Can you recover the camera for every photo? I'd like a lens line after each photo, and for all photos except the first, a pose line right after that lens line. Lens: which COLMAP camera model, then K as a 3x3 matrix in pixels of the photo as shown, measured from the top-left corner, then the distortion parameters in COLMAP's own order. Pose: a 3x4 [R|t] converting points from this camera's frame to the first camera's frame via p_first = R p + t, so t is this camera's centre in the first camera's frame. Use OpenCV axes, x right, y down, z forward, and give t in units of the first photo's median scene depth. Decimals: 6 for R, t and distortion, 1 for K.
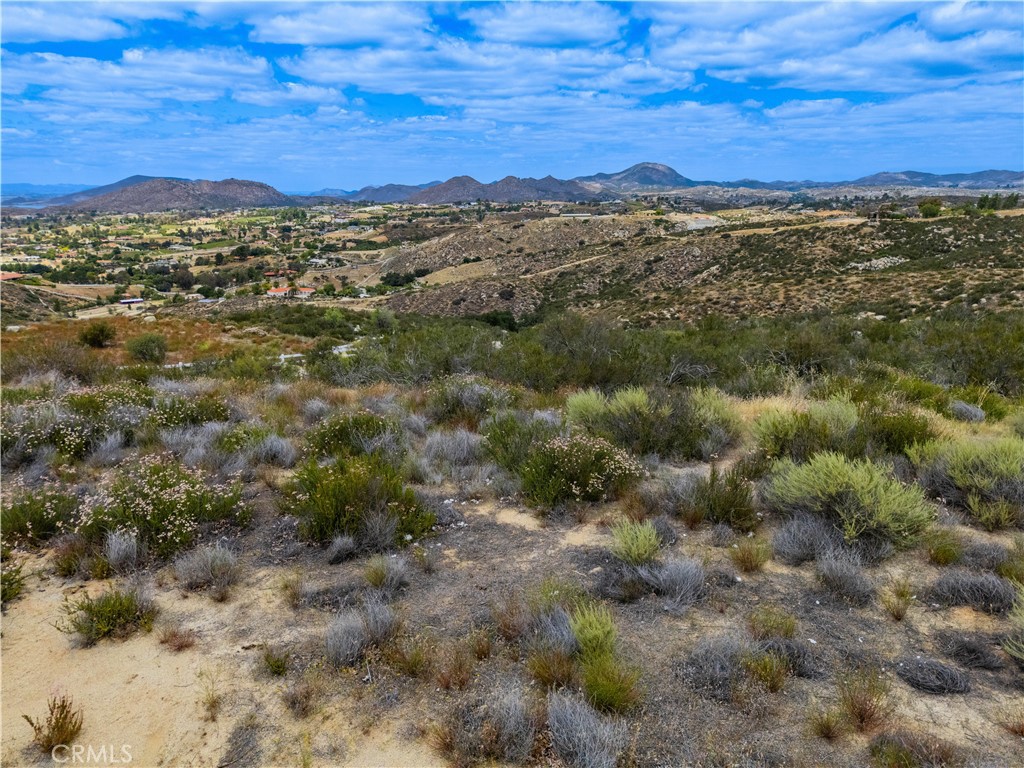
lens RADIAL K [[752.5, 0, 507.4], [0, 752.5, 376.9], [0, 0, 1]] dist [0.070361, -0.055310]
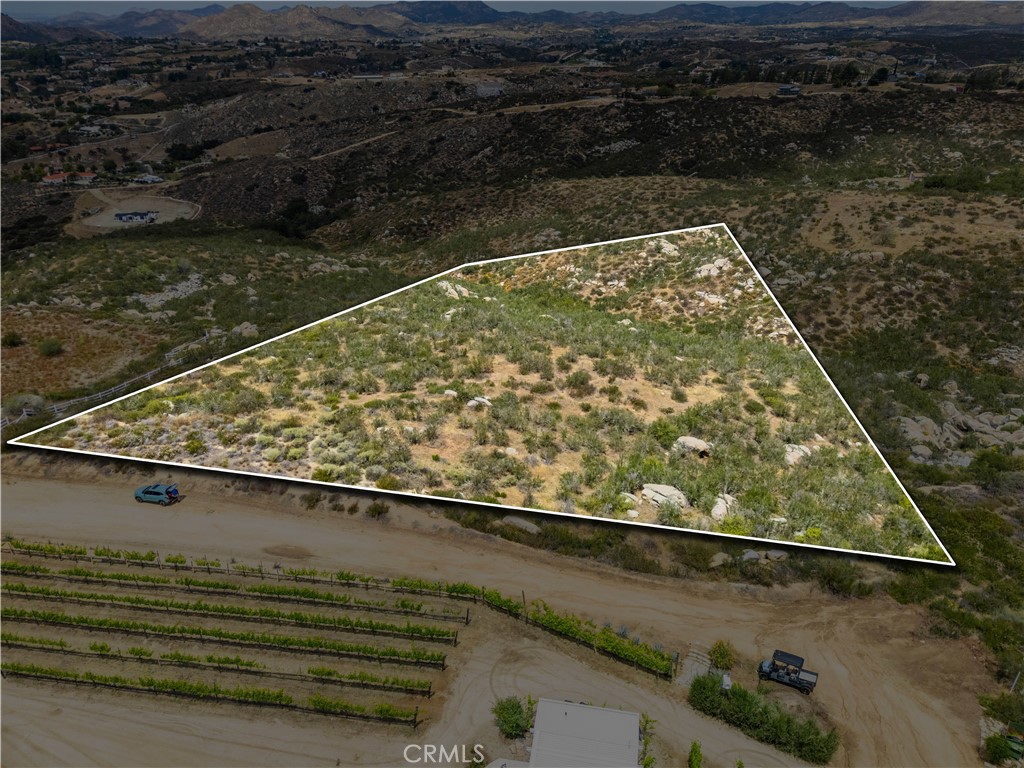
lens RADIAL K [[752.5, 0, 506.7], [0, 752.5, 381.8], [0, 0, 1]] dist [0.070361, -0.055310]
pose [[0.971625, -0.098010, 0.215263, 0.076956], [0.052565, 0.976823, 0.207493, -0.117627], [-0.230611, -0.190291, 0.954258, -0.423084]]
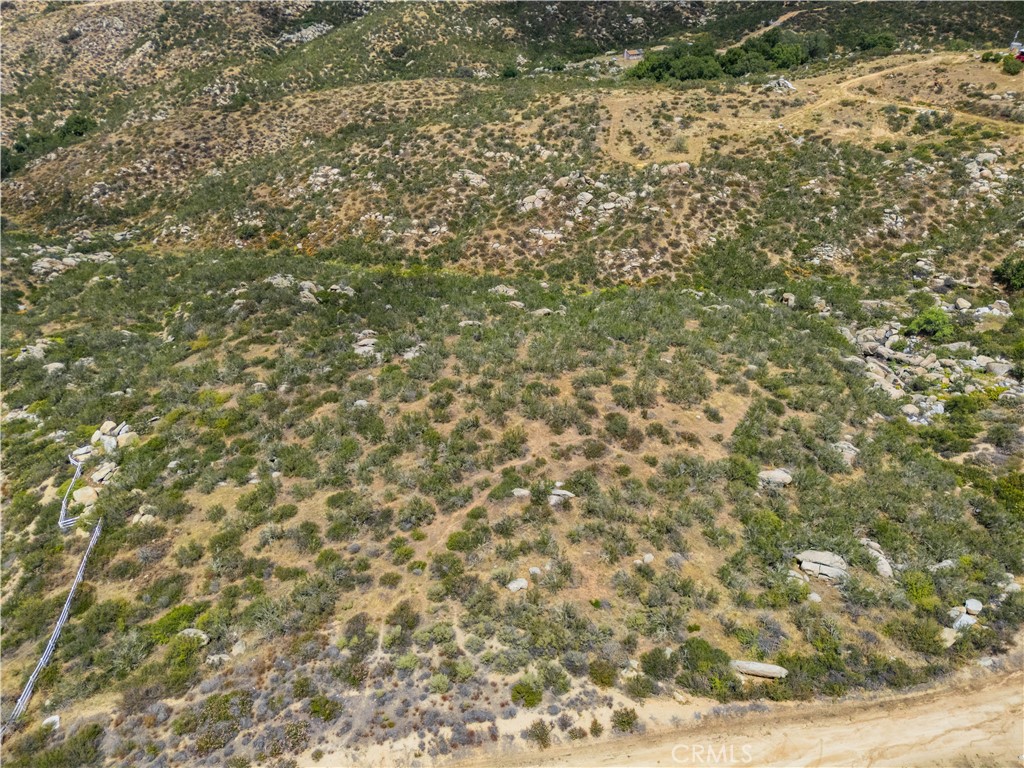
lens RADIAL K [[752.5, 0, 513.7], [0, 752.5, 383.9], [0, 0, 1]] dist [0.070361, -0.055310]
pose [[0.768042, -0.365028, 0.526180, -0.077963], [0.150010, 0.901333, 0.406320, -0.256703], [-0.622582, -0.233139, 0.747020, -0.217276]]
